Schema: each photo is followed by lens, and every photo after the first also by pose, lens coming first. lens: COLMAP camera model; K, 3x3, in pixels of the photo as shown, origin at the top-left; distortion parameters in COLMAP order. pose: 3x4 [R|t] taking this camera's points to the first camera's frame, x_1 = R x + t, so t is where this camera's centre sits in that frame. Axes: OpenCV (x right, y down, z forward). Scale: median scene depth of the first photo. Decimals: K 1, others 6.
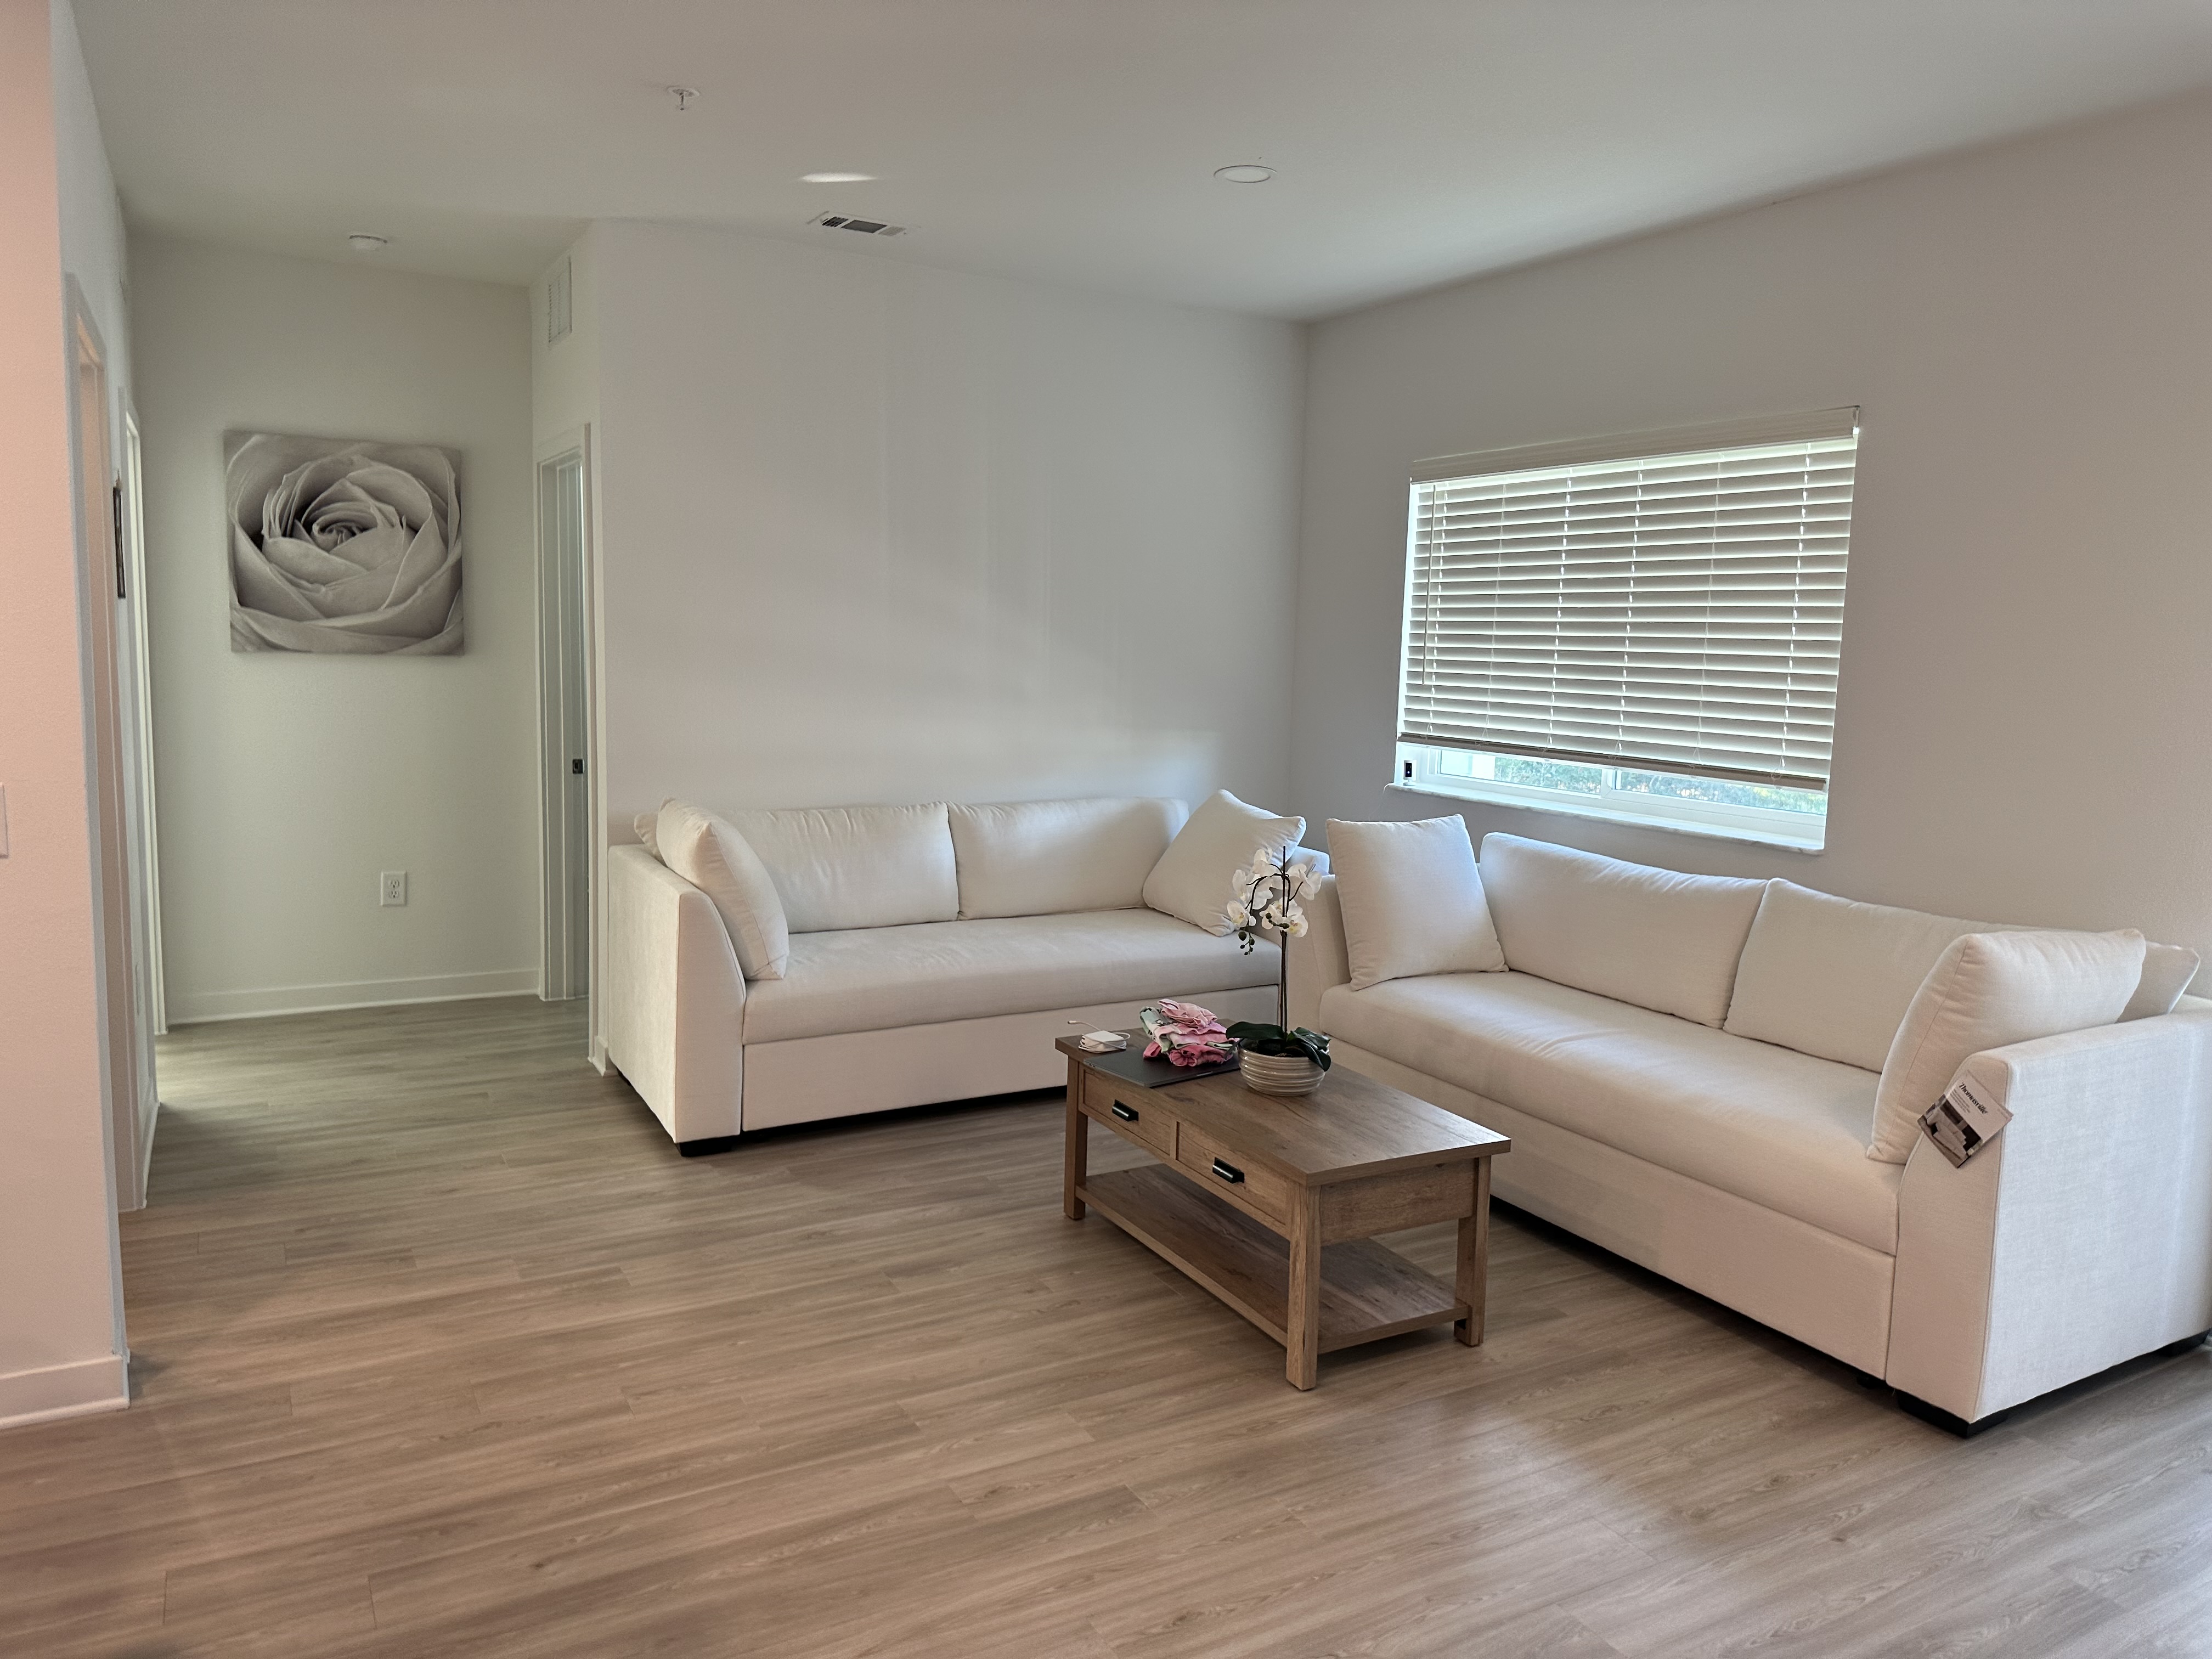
lens RADIAL K [[1531.4, 0, 1103.2], [0, 1531.4, 823.2], [0, 0, 1]] dist [-0.009827, 0.006916]
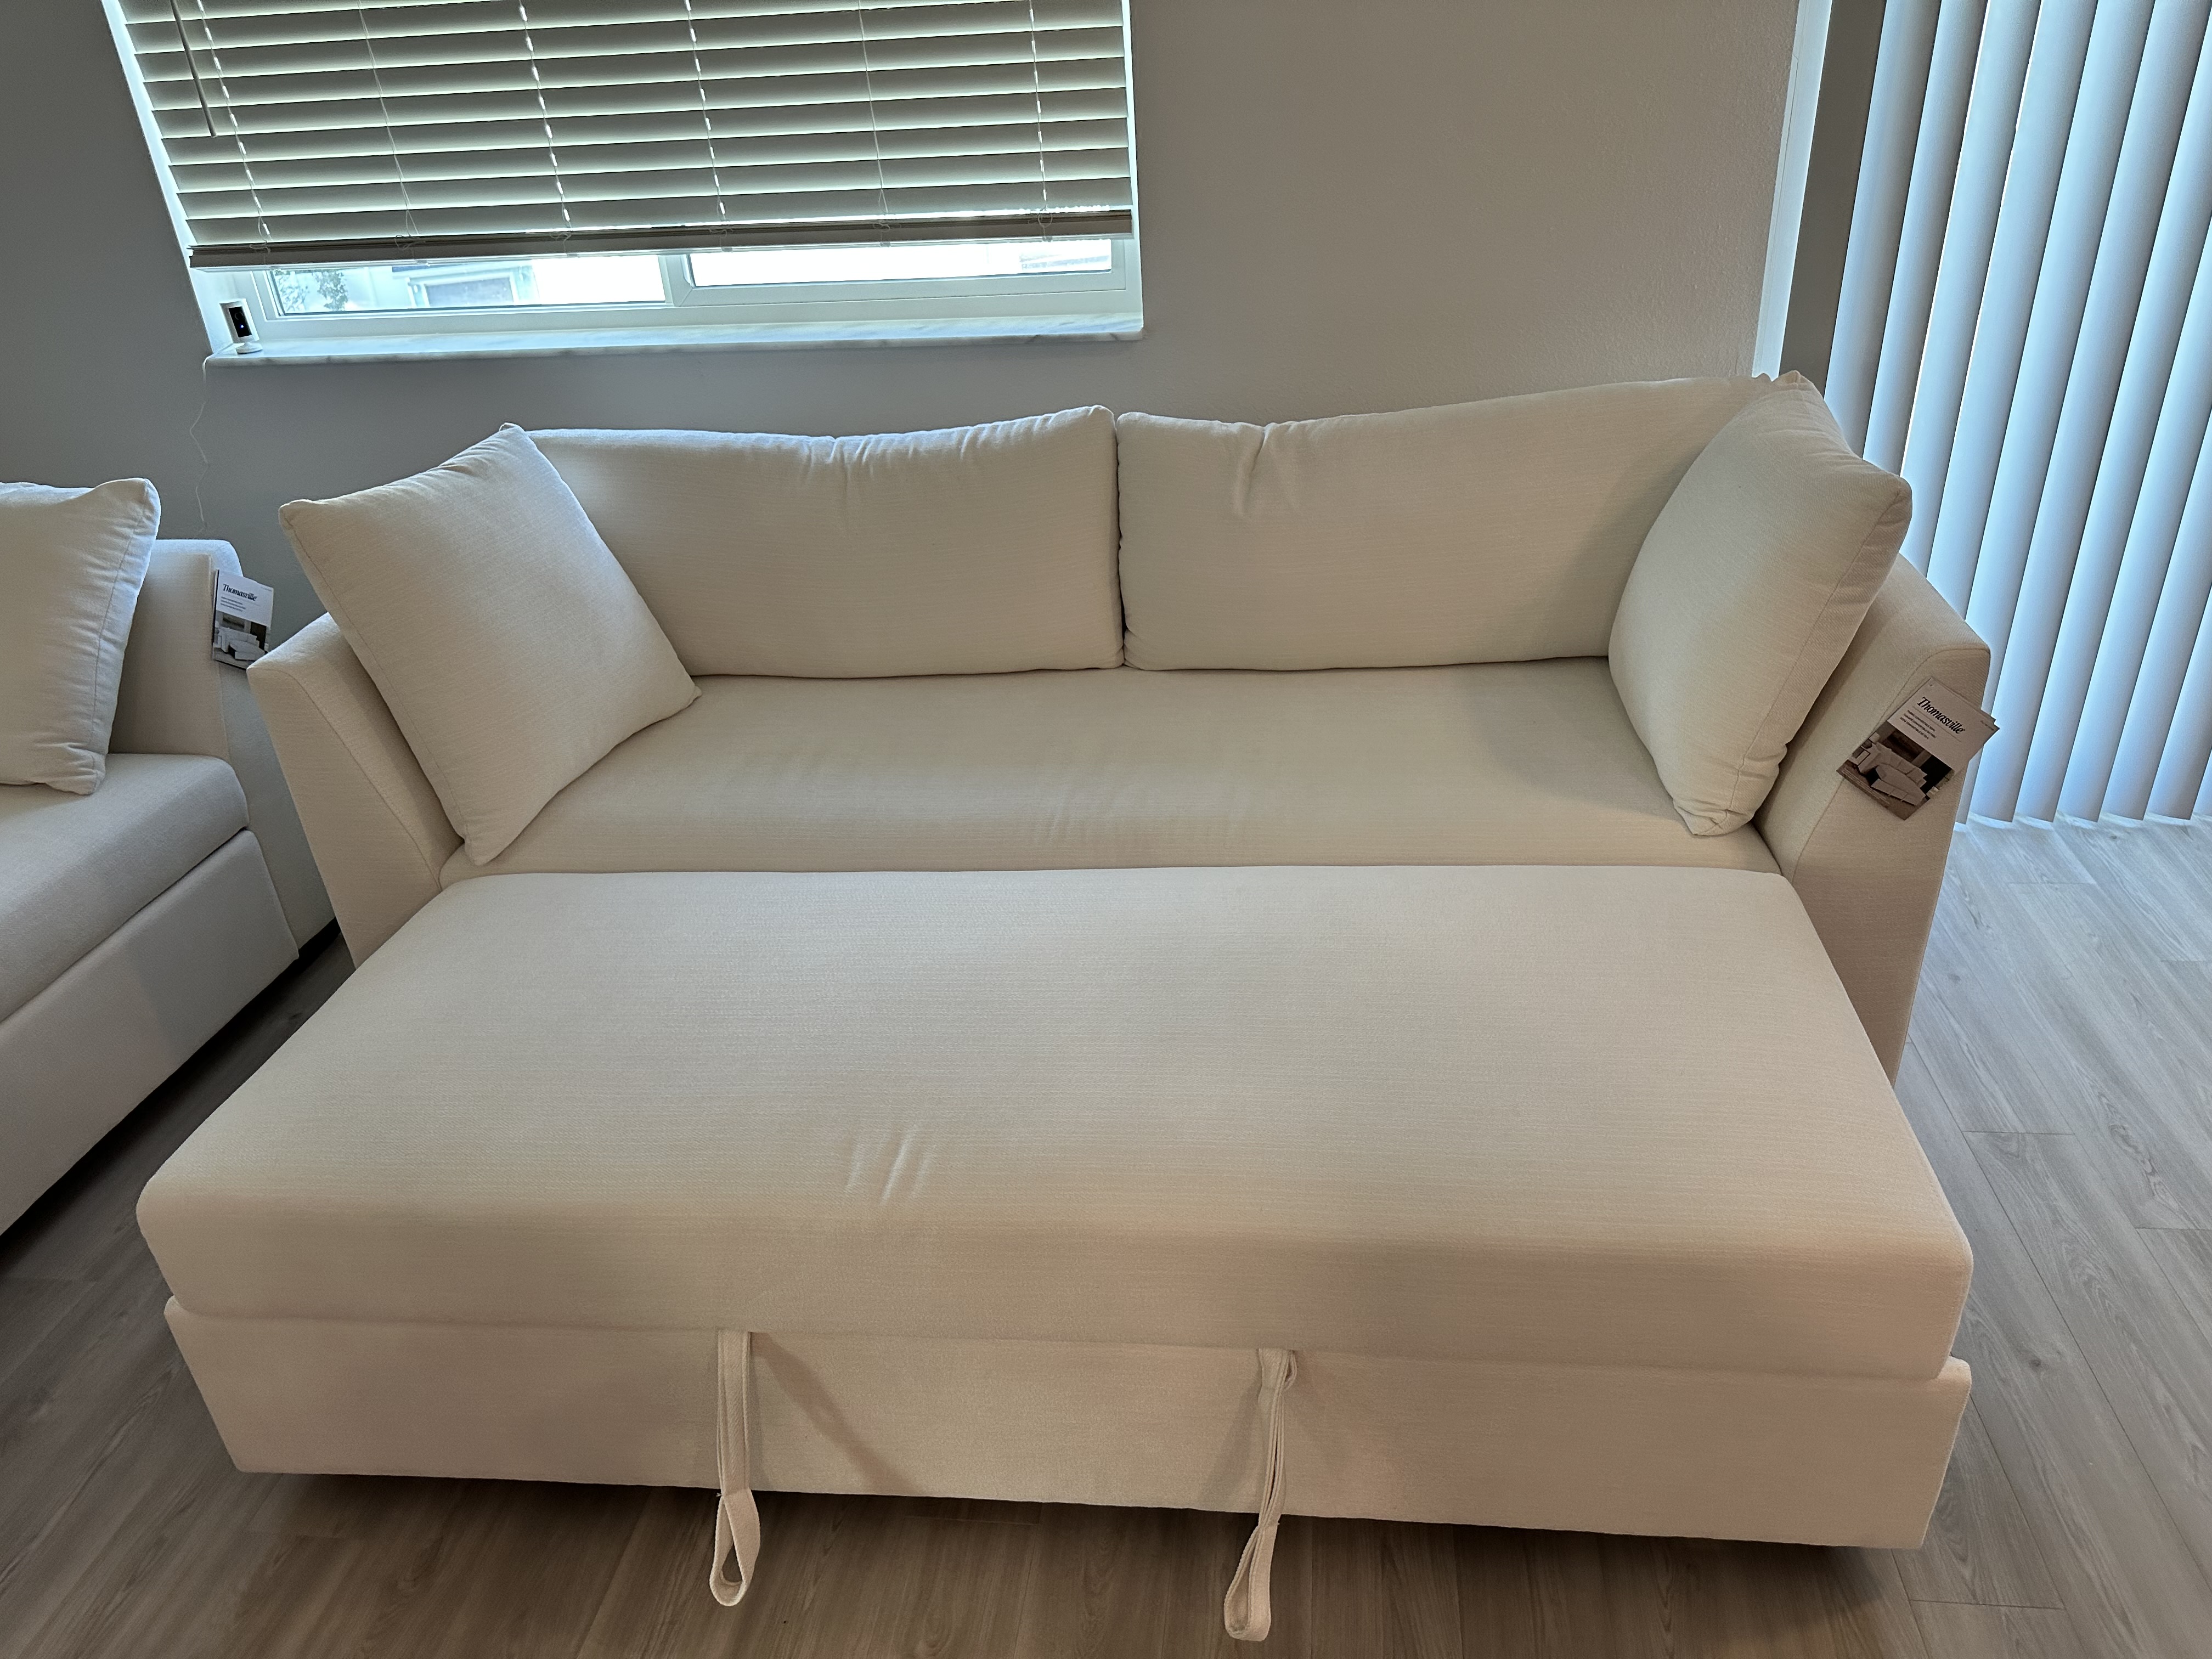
lens RADIAL K [[1531.4, 0, 1103.4], [0, 1531.4, 839.6], [0, 0, 1]] dist [-0.009827, 0.006916]
pose [[0.617036, -0.419323, 0.665909, -0.040037], [0.165061, 0.896347, 0.411482, -0.046873], [-0.769429, -0.143984, 0.622292, 0.481865]]
